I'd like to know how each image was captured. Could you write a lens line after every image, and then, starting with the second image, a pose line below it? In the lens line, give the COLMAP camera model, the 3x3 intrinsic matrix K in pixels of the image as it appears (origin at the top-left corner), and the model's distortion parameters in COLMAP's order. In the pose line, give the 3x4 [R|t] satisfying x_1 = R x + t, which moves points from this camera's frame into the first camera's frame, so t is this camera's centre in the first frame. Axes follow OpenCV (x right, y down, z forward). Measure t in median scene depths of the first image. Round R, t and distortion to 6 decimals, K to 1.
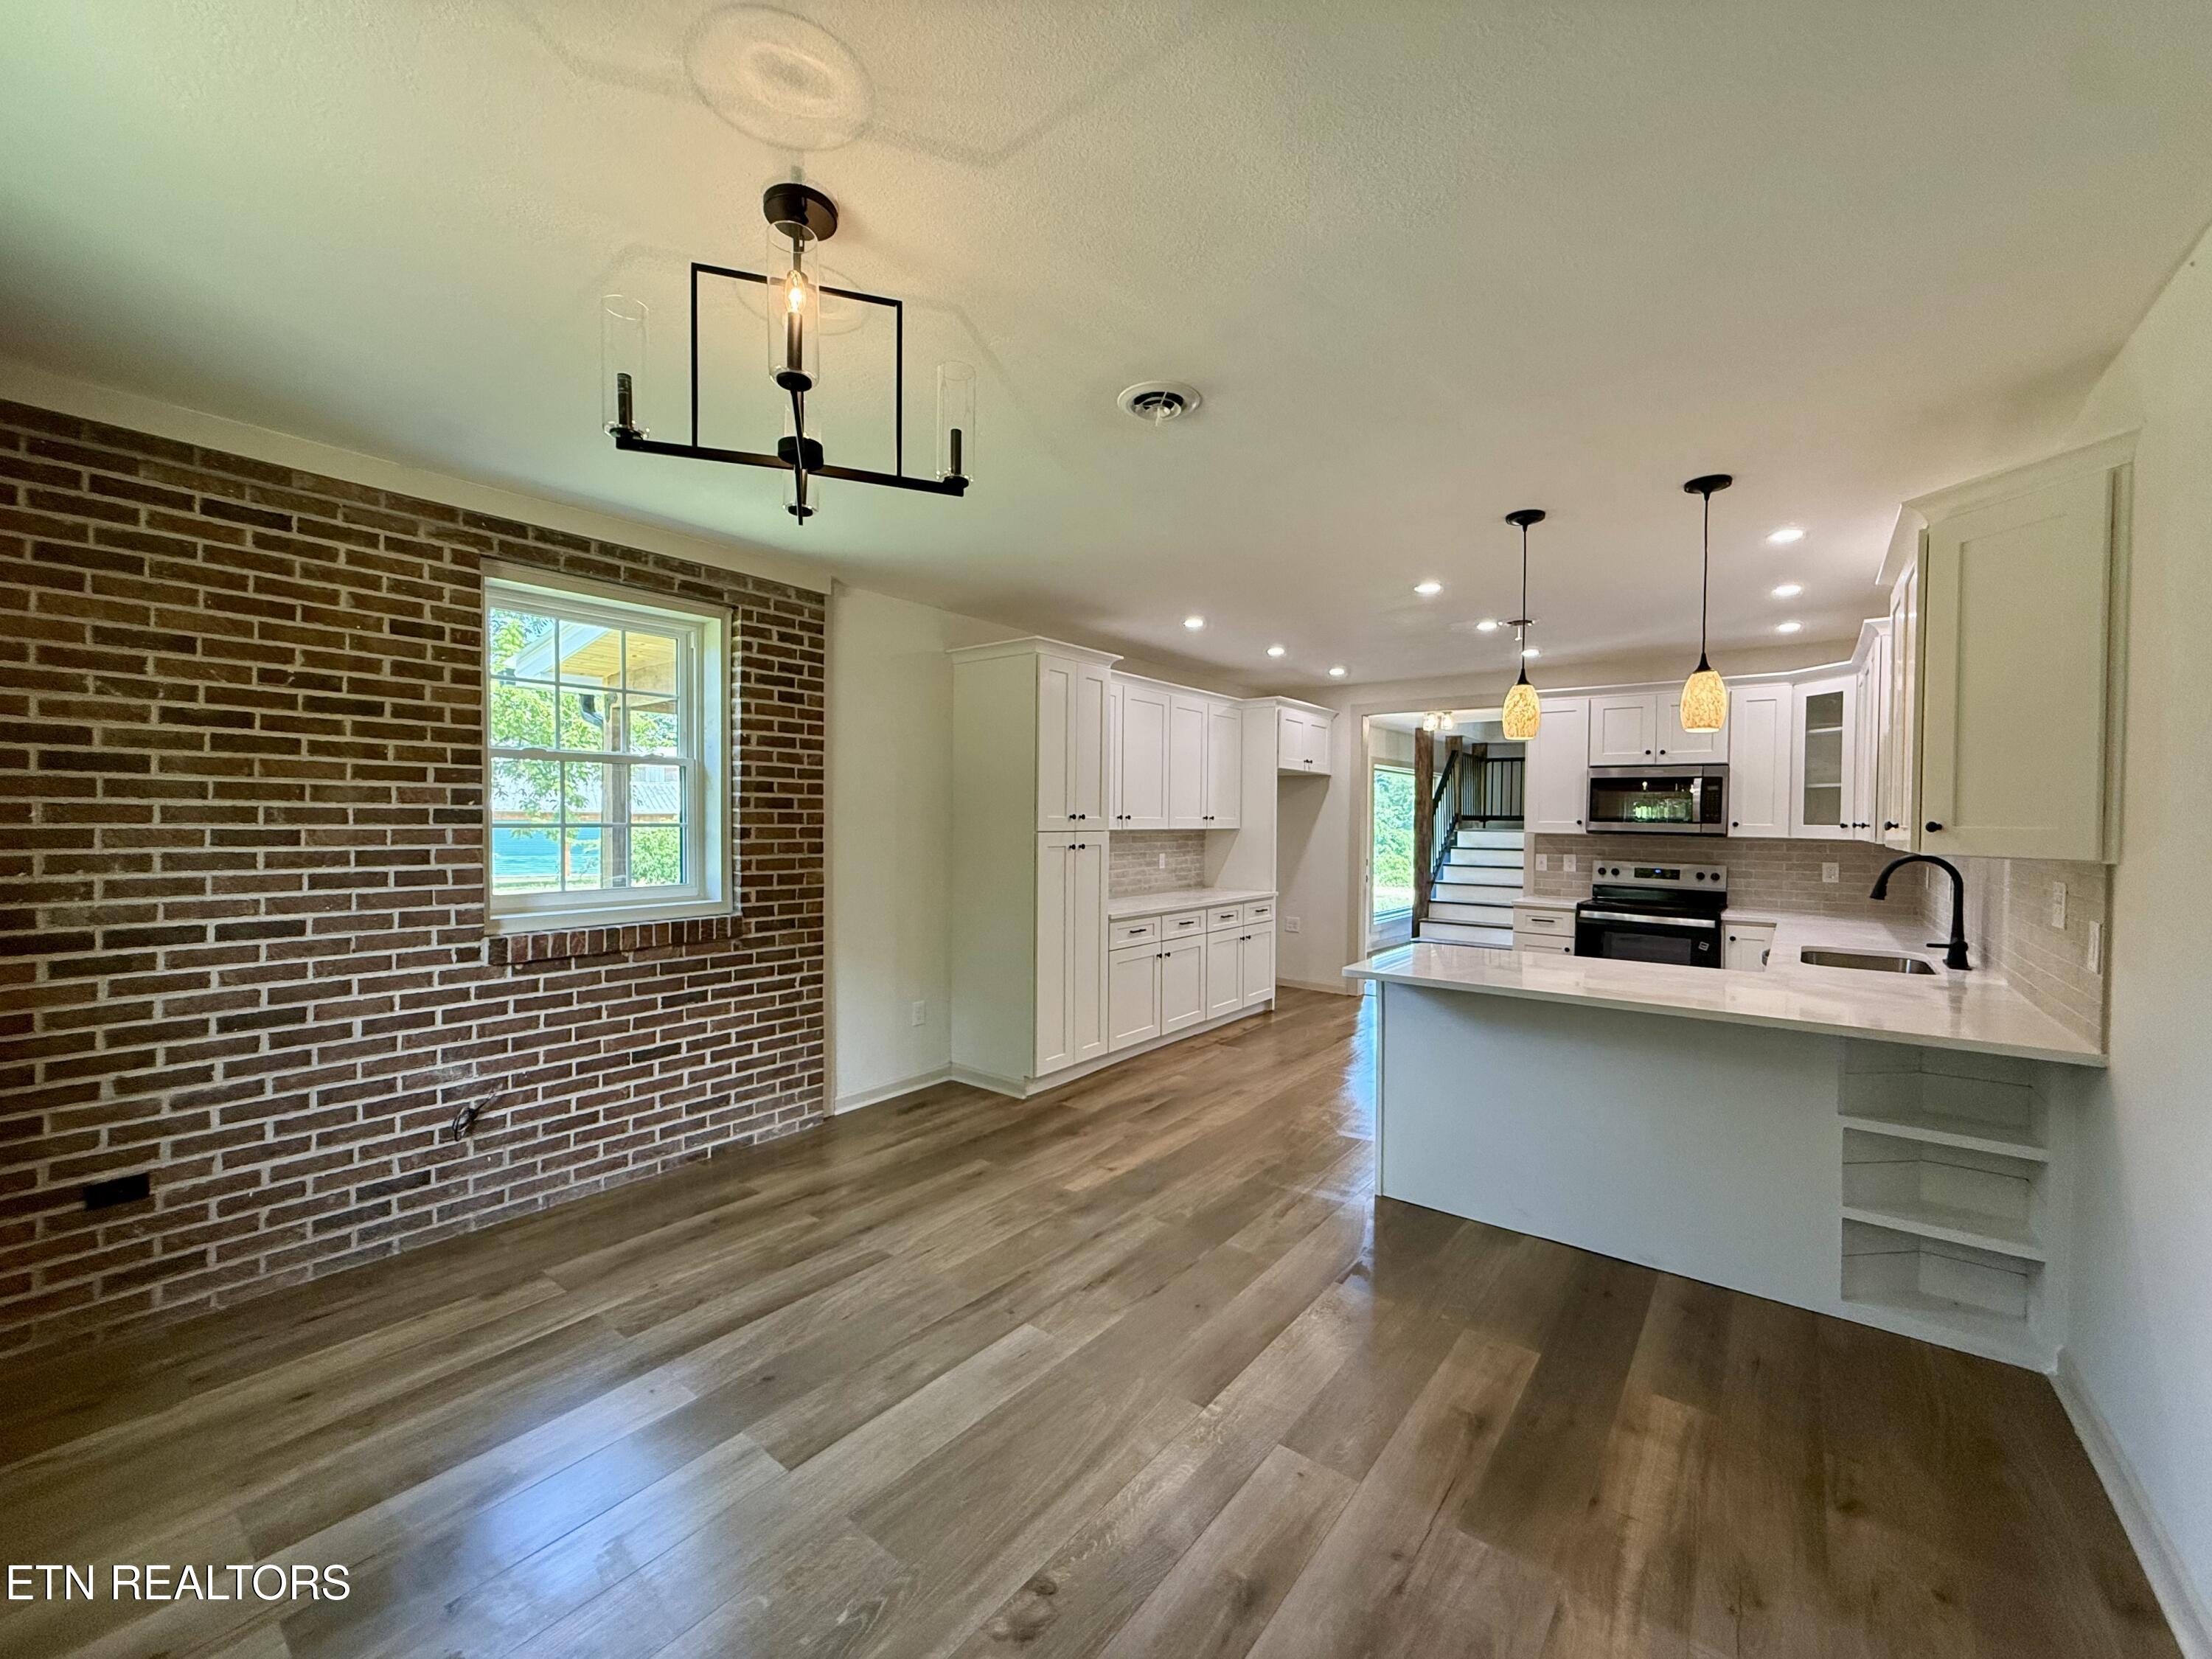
lens RADIAL K [[886.3, 0, 1101.7], [0, 886.3, 833.5], [0, 0, 1]] dist [0.000490, 0.000031]
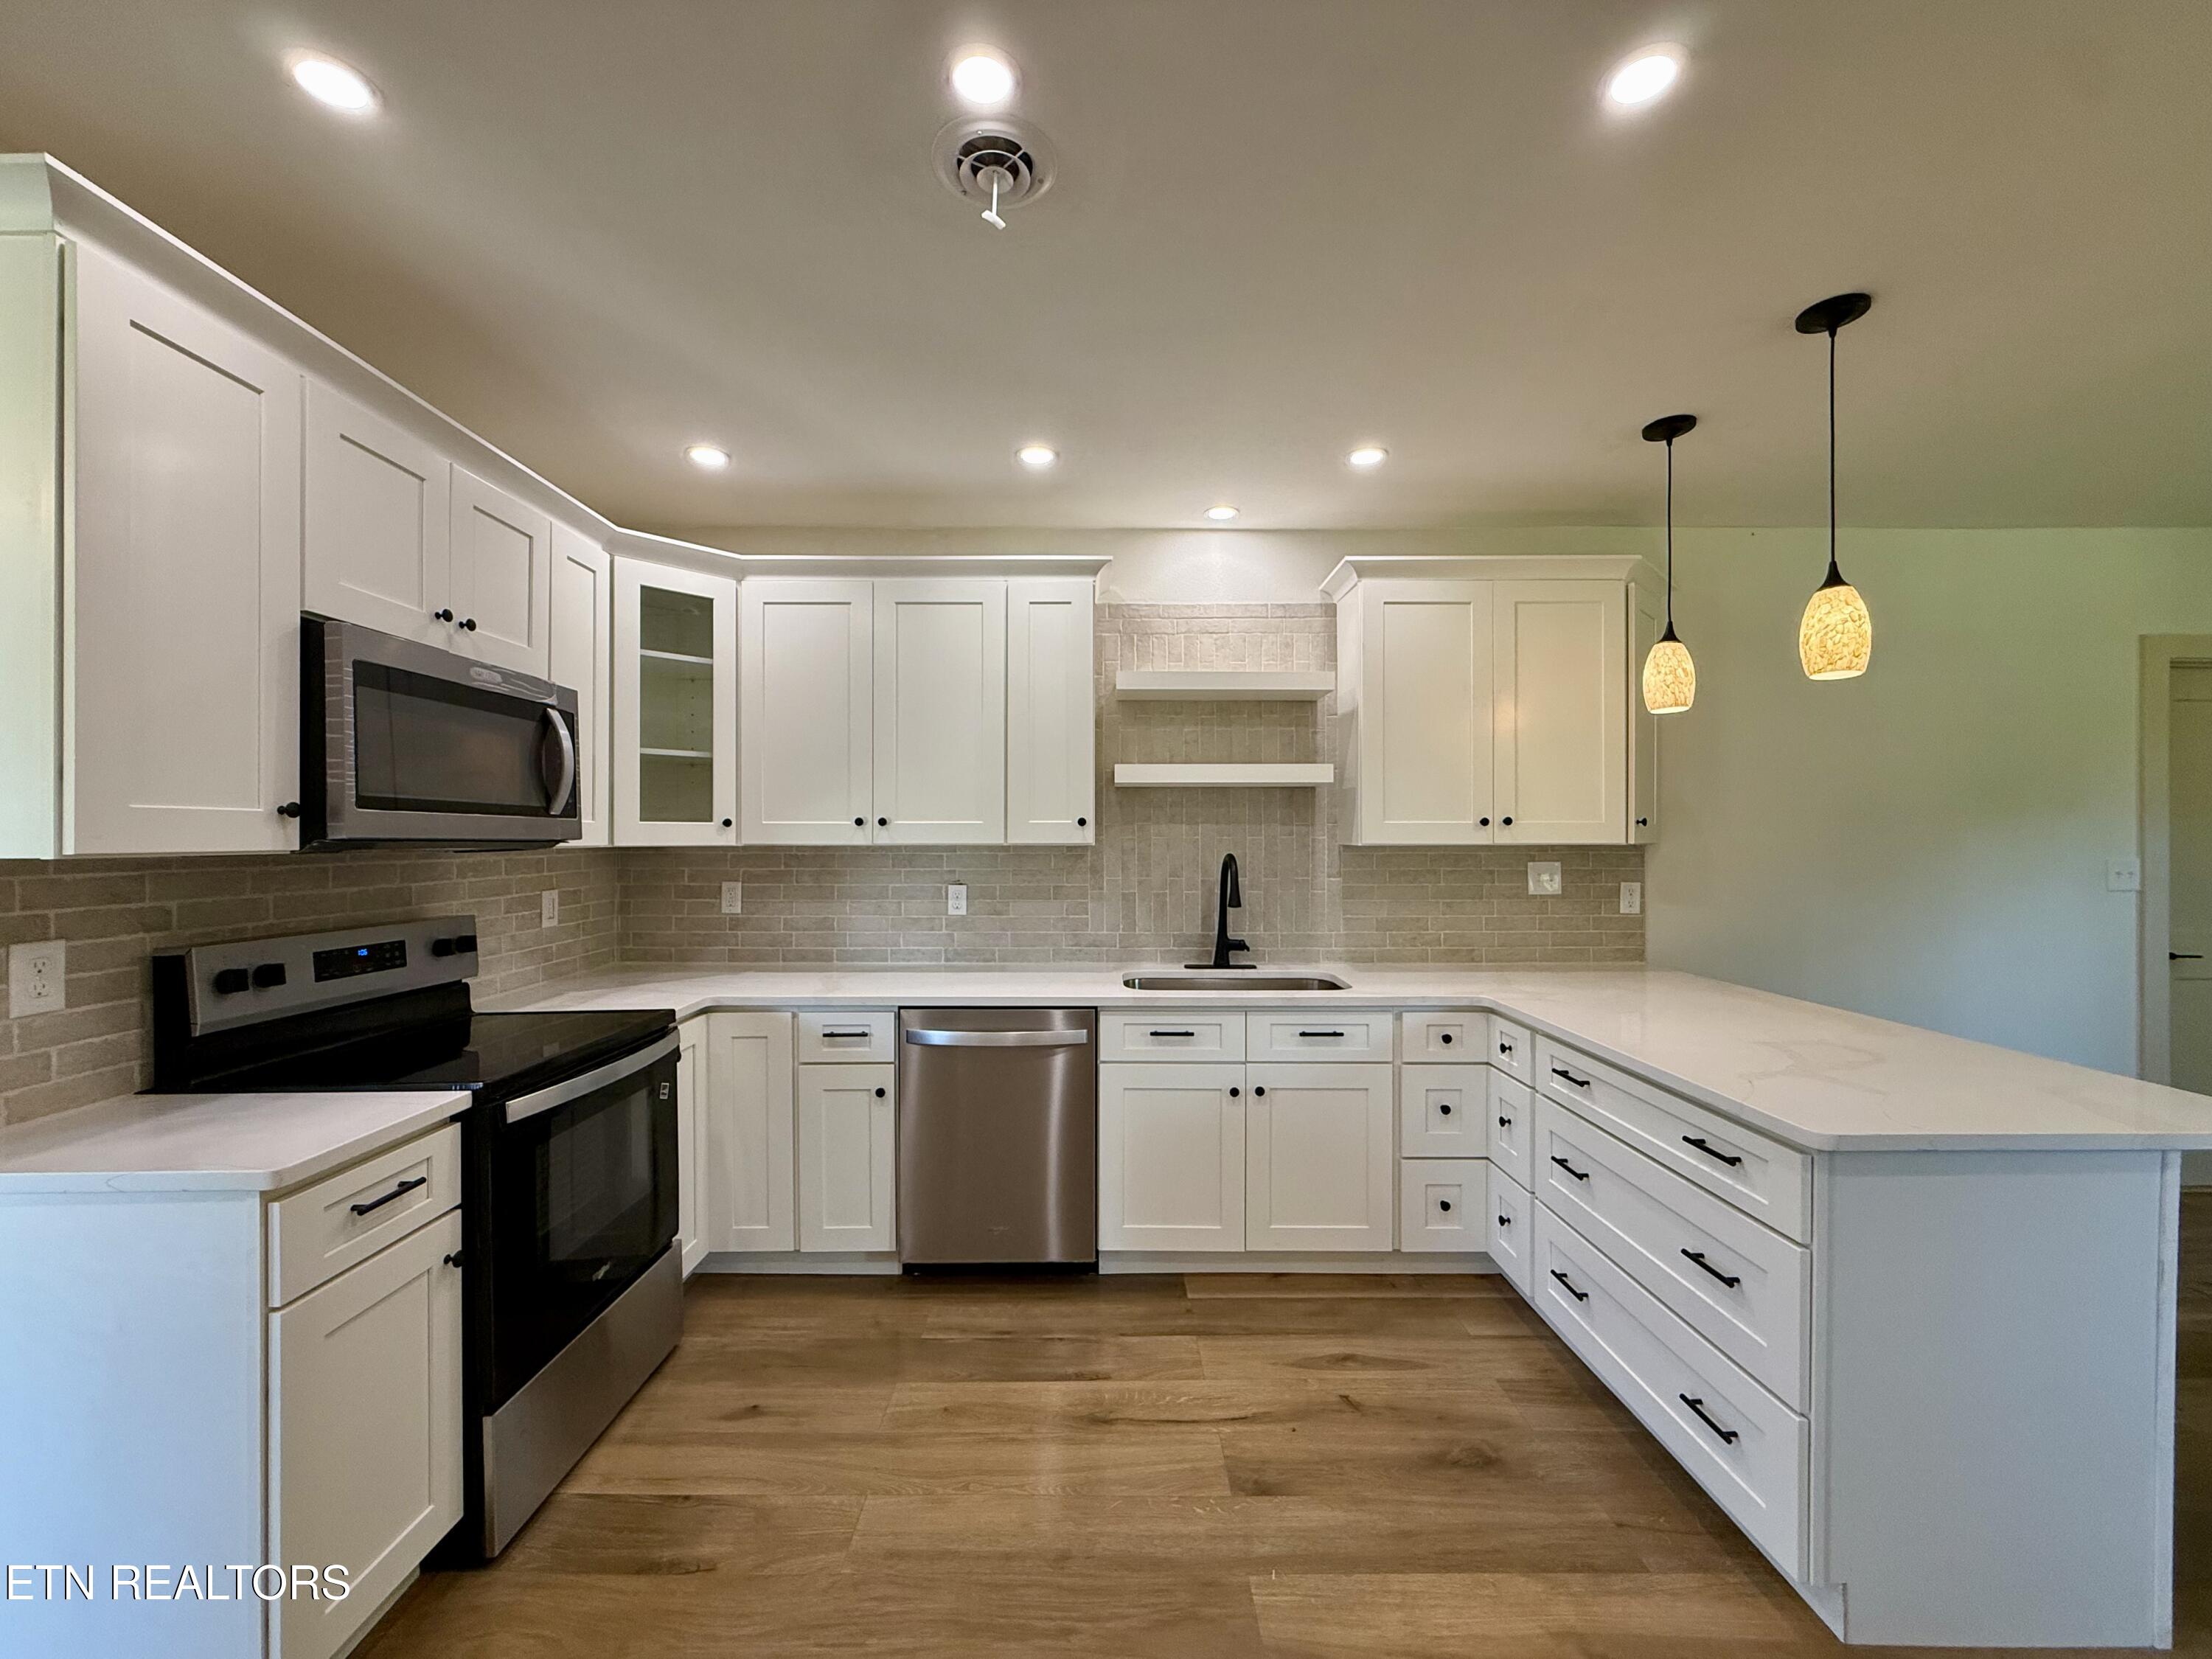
lens RADIAL K [[886.3, 0, 1103.7], [0, 886.3, 834.4], [0, 0, 1]] dist [0.000490, 0.000031]
pose [[-0.611402, -0.009223, 0.791266, 0.274967], [0.007166, 0.999827, 0.017191, -0.014202], [-0.791288, 0.016181, -0.611230, 1.630298]]
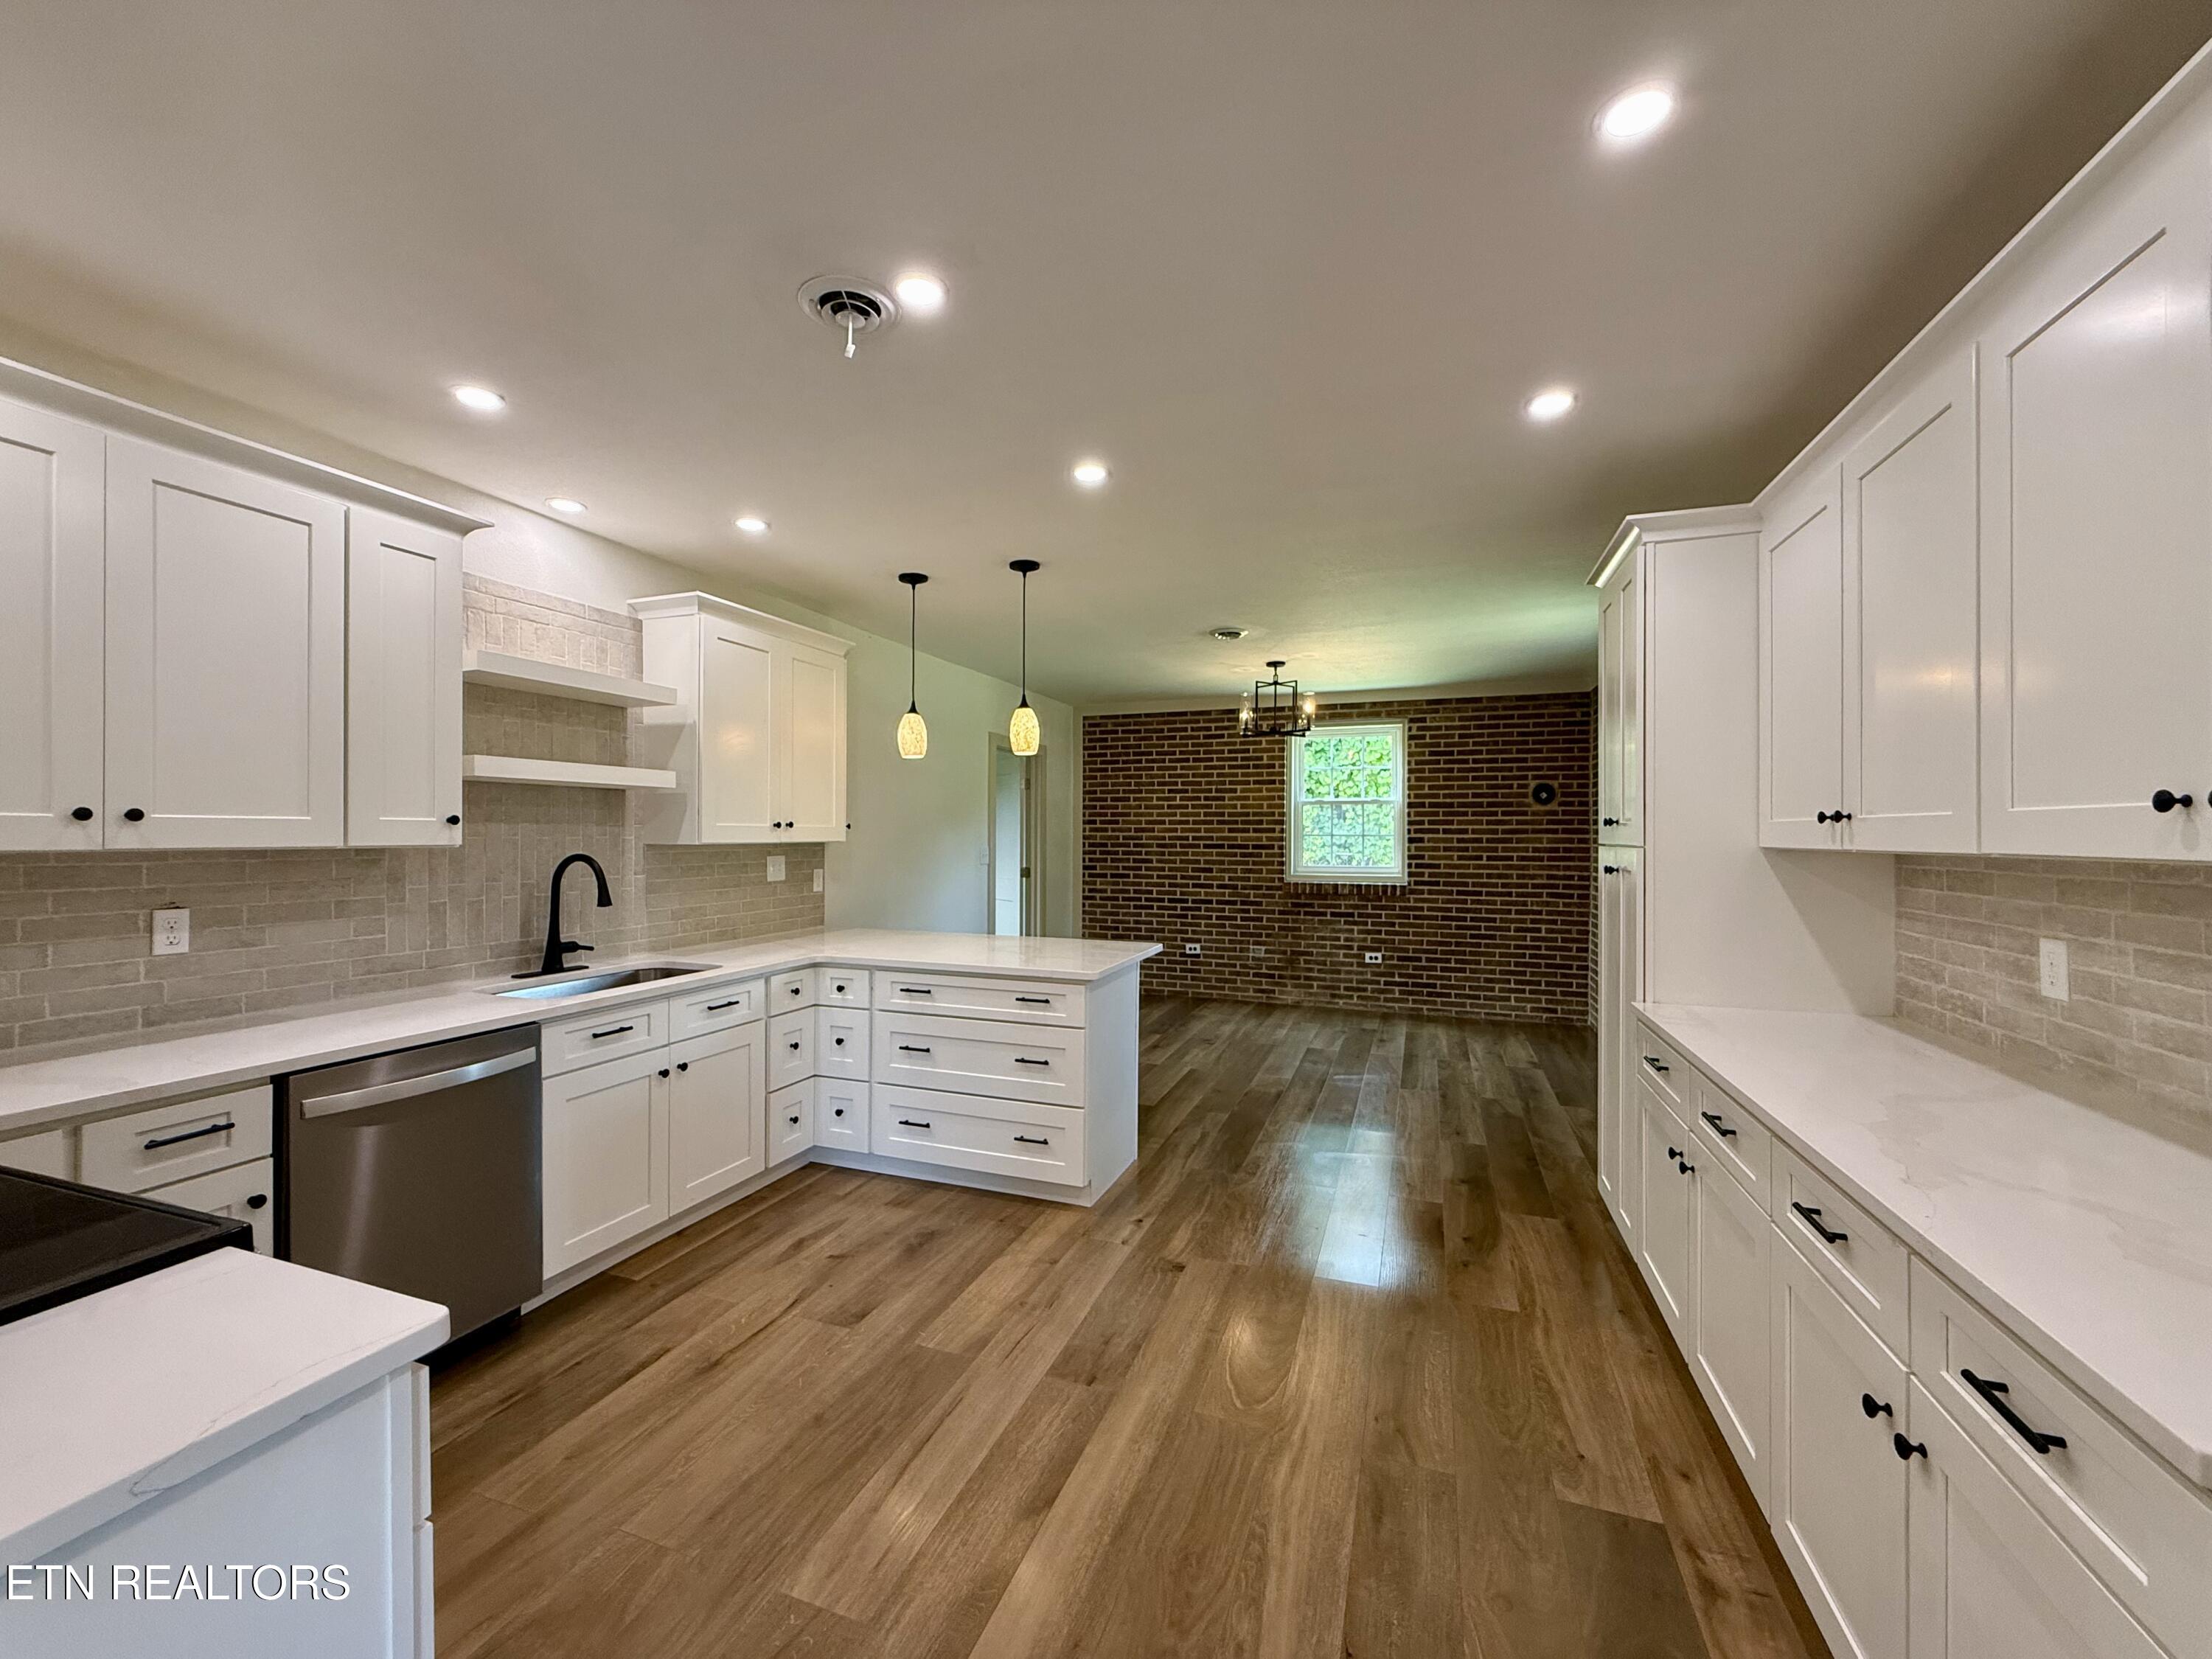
lens RADIAL K [[886.3, 0, 1102.6], [0, 886.3, 834.5], [0, 0, 1]] dist [0.000490, 0.000031]
pose [[-0.952559, -0.010962, -0.304155, 0.675351], [-0.015371, 0.999809, 0.012106, -0.016734], [0.303964, 0.016207, -0.952546, 1.985028]]
